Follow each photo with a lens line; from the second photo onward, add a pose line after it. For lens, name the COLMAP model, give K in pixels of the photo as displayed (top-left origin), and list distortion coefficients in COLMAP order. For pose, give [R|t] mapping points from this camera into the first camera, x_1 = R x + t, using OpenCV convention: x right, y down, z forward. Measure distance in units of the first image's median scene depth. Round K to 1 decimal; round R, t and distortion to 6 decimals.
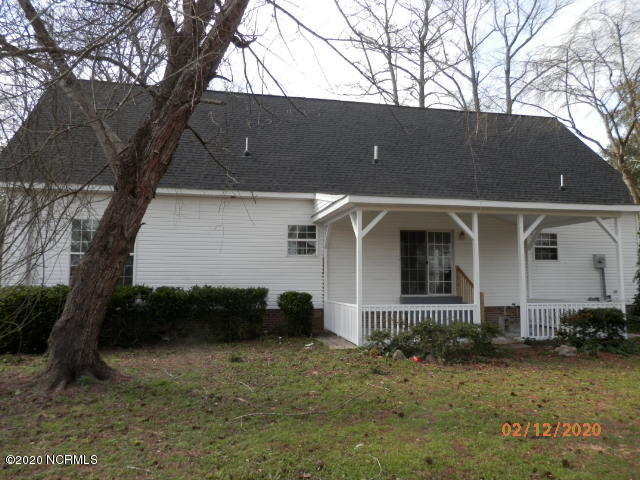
lens RADIAL K [[490.8, 0, 320.0], [0, 490.8, 240.0], [0, 0, 1]] dist [0.000404, 0.000200]
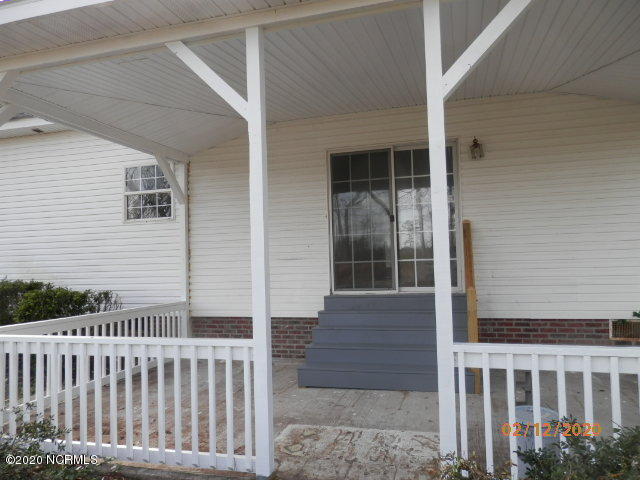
lens RADIAL K [[490.8, 0, 320.0], [0, 490.8, 240.0], [0, 0, 1]] dist [0.000404, 0.000200]
pose [[0.877896, -0.042970, -0.476919, 0.398313], [0.065325, 0.997401, 0.030383, 0.050293], [0.474374, -0.057828, 0.878422, 0.609062]]
